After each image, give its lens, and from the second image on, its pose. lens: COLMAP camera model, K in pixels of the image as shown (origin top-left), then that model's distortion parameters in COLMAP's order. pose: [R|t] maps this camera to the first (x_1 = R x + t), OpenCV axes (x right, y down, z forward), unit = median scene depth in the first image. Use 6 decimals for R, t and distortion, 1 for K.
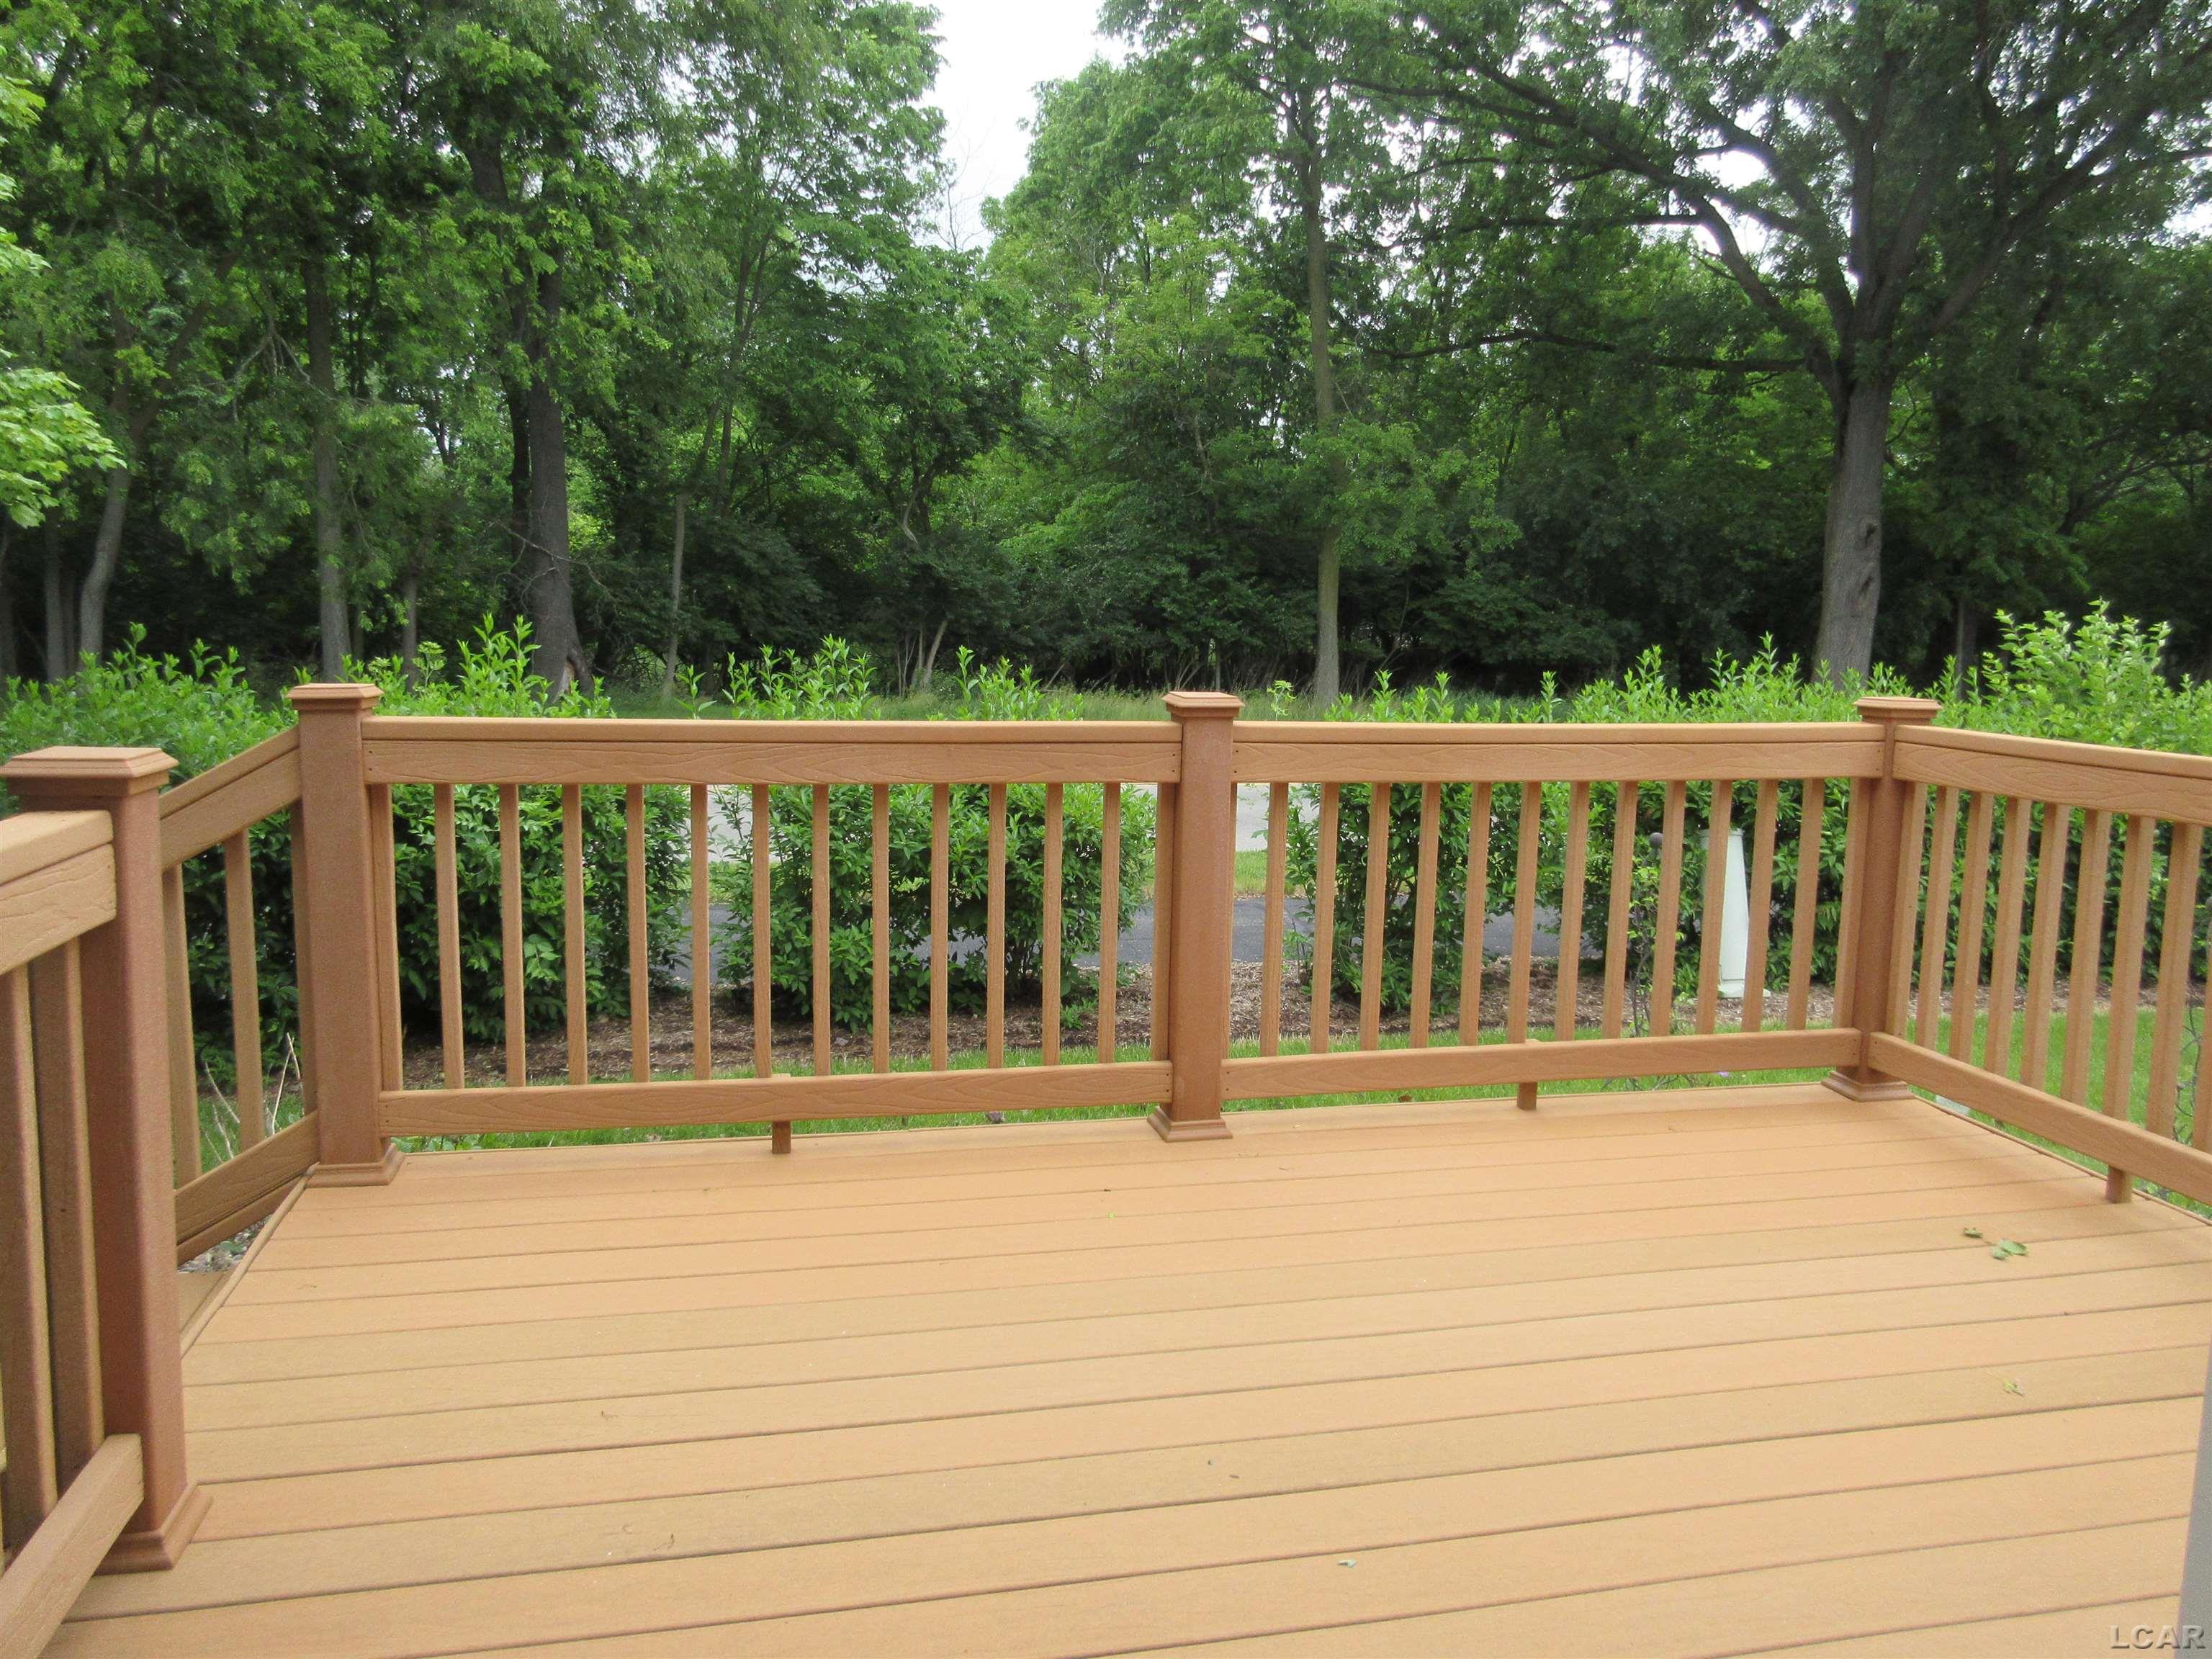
lens RADIAL K [[1624.4, 0, 1094.8], [0, 1624.4, 827.4], [0, 0, 1]] dist [-0.011559, 0.007632]
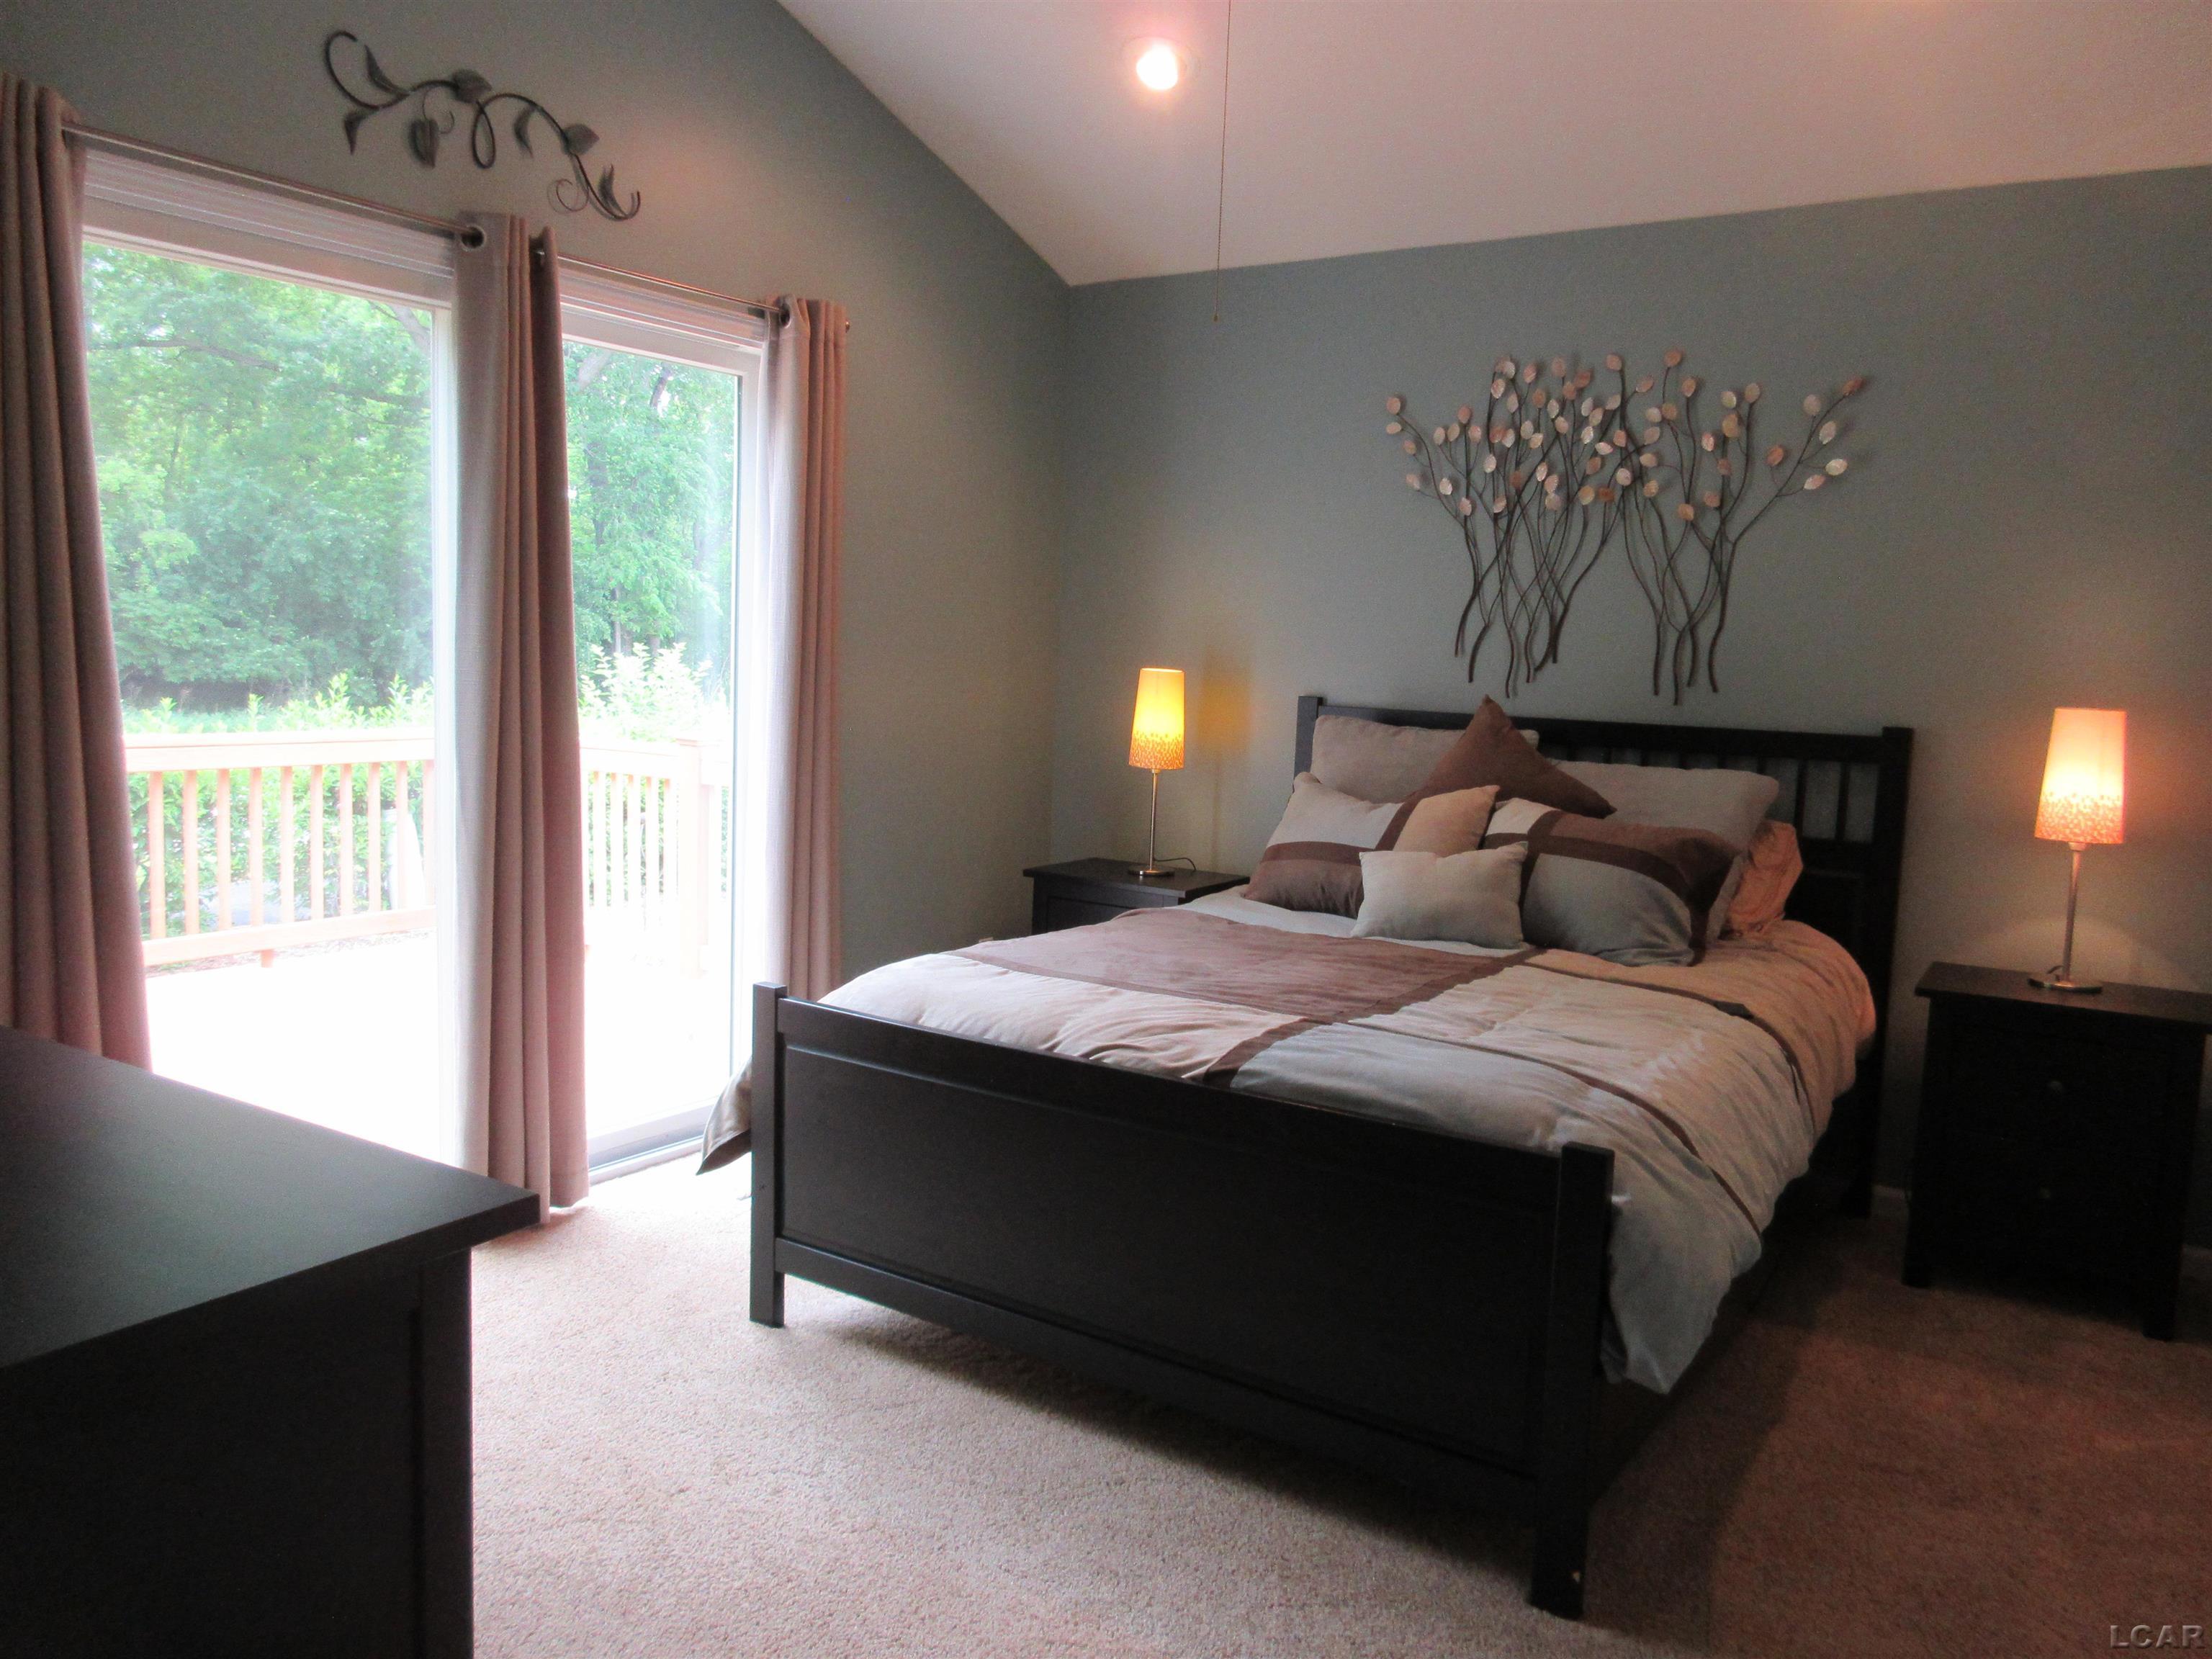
lens RADIAL K [[1624.4, 0, 1094.8], [0, 1624.4, 827.4], [0, 0, 1]] dist [-0.011559, 0.007632]
pose [[0.726530, -0.069742, 0.683586, -0.098081], [0.074655, 0.996959, 0.022369, 0.024068], [-0.683067, 0.034781, 0.729527, -0.318778]]
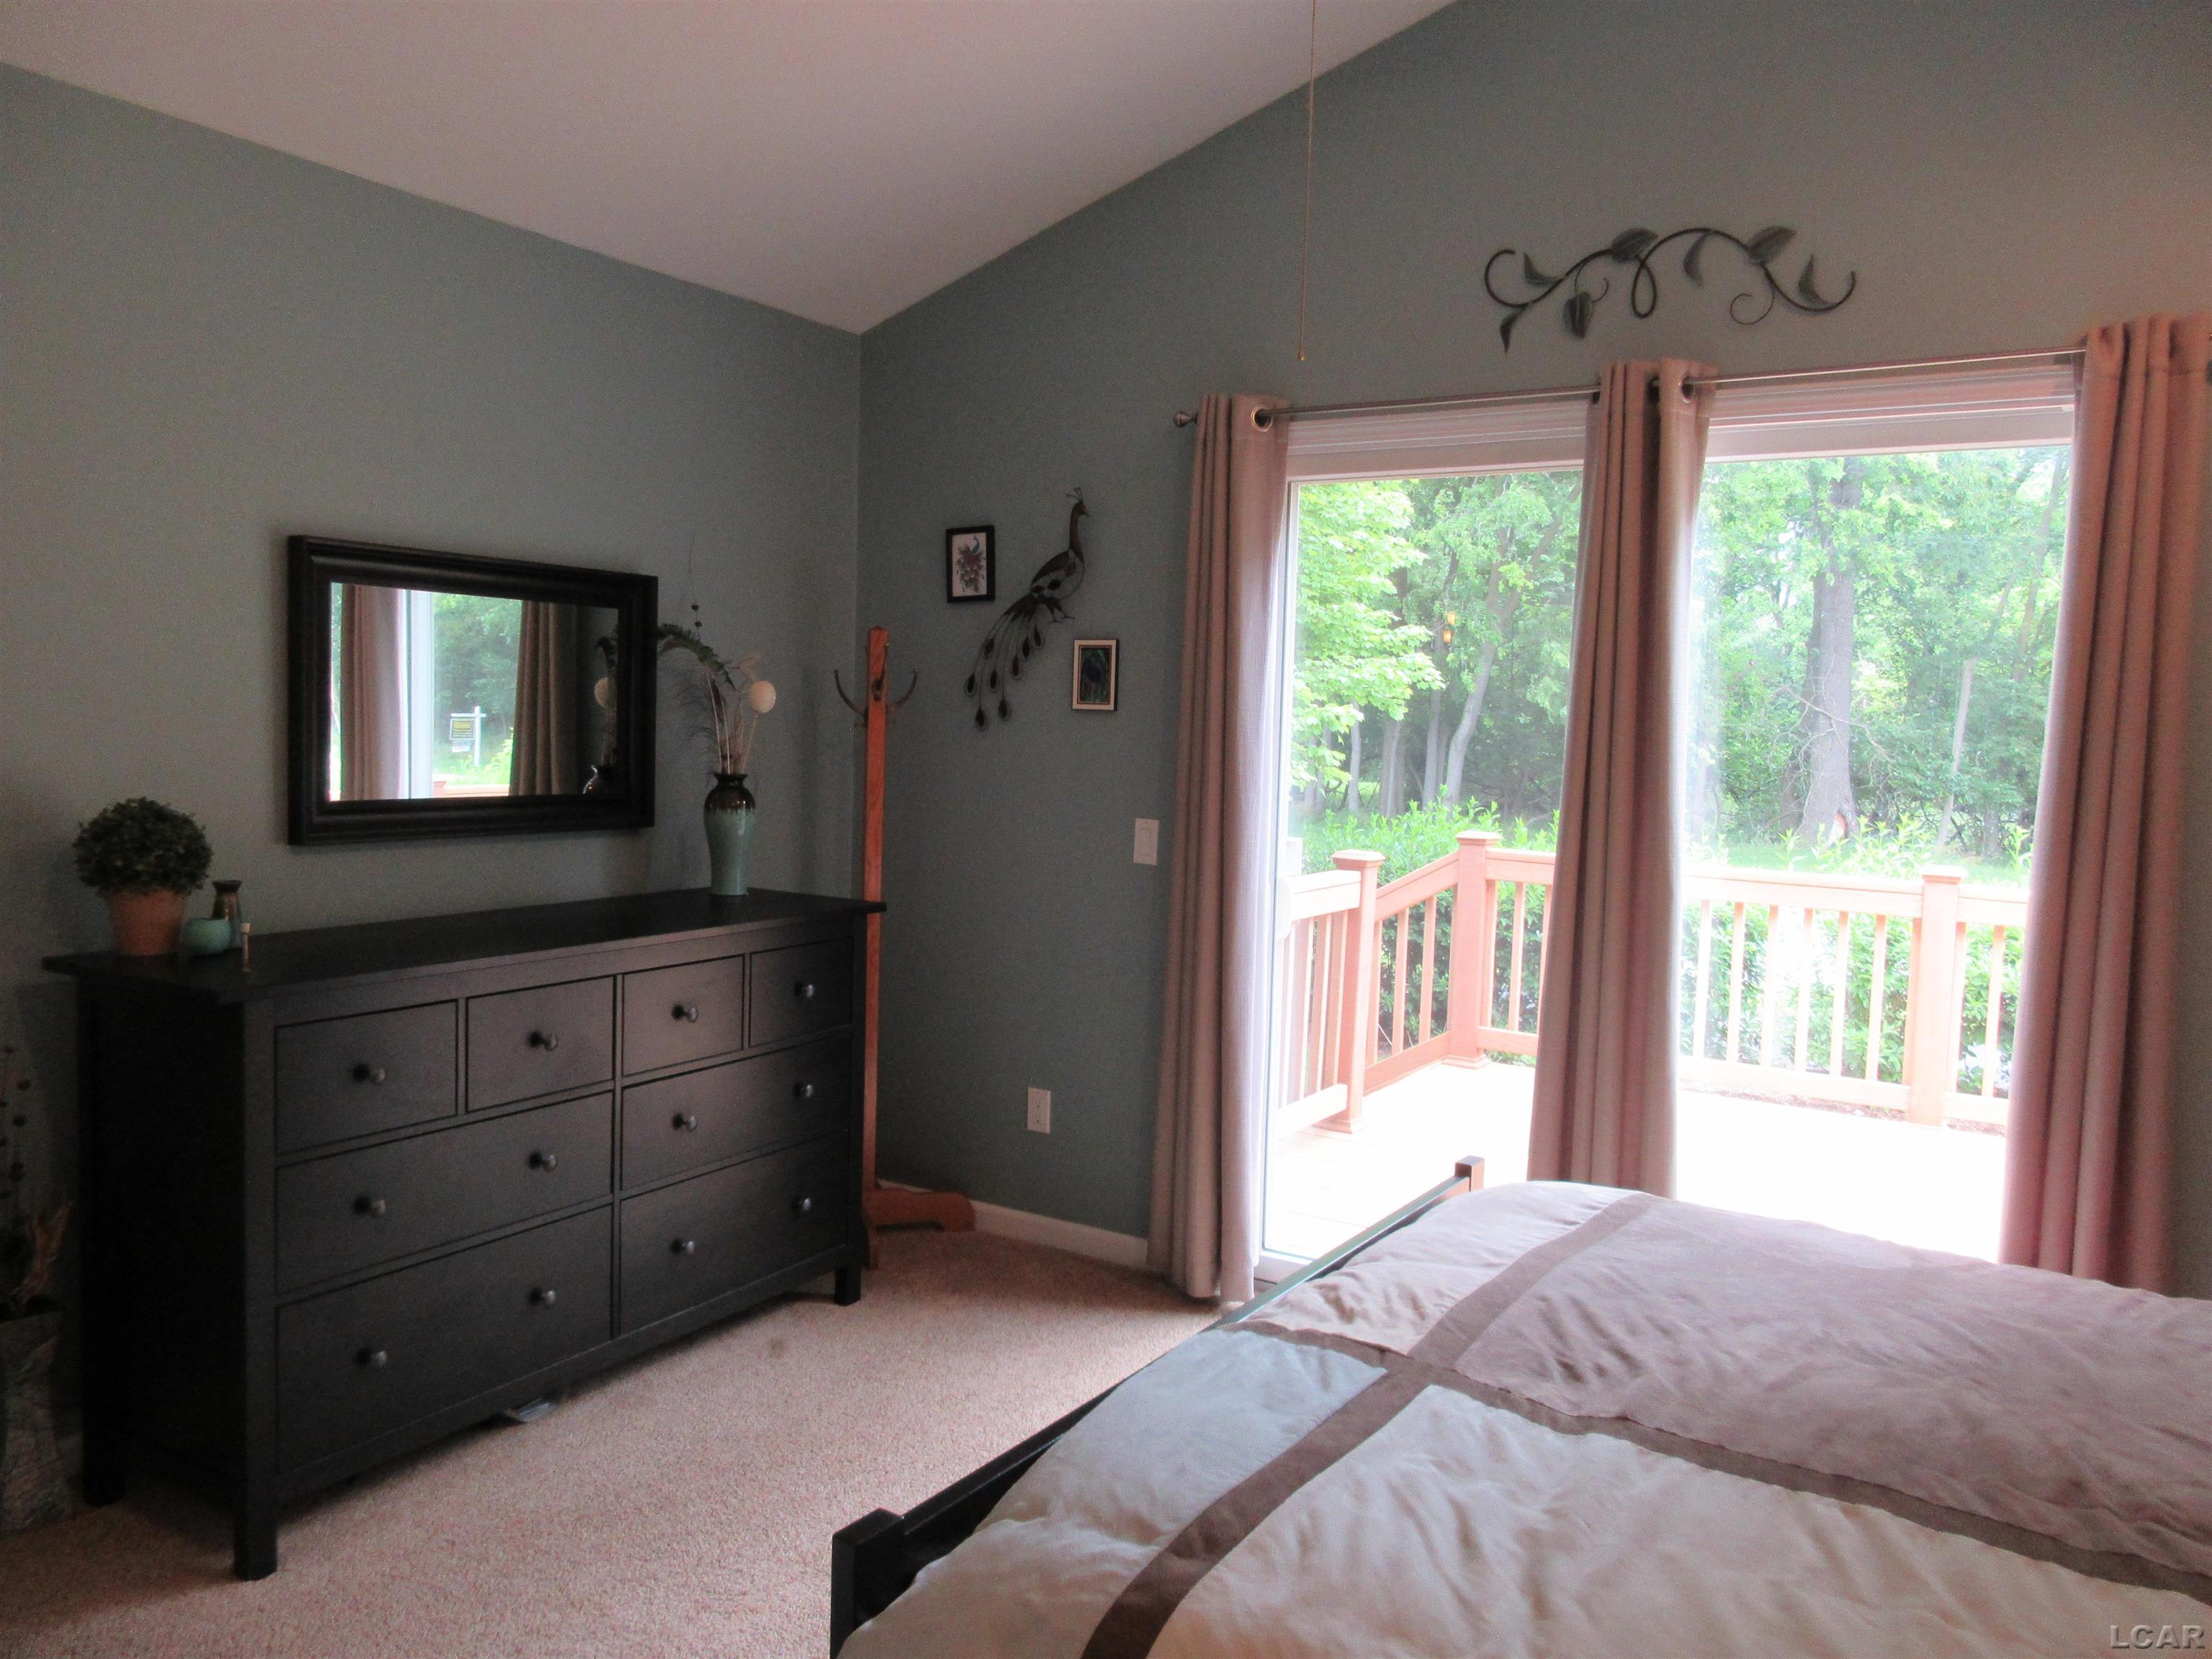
lens RADIAL K [[1624.4, 0, 1094.8], [0, 1624.4, 827.4], [0, 0, 1]] dist [-0.011559, 0.007632]
pose [[0.709648, 0.055924, -0.702333, 0.229017], [-0.117369, 0.992299, -0.039578, 0.017055], [0.694711, 0.110518, 0.710747, -0.297363]]
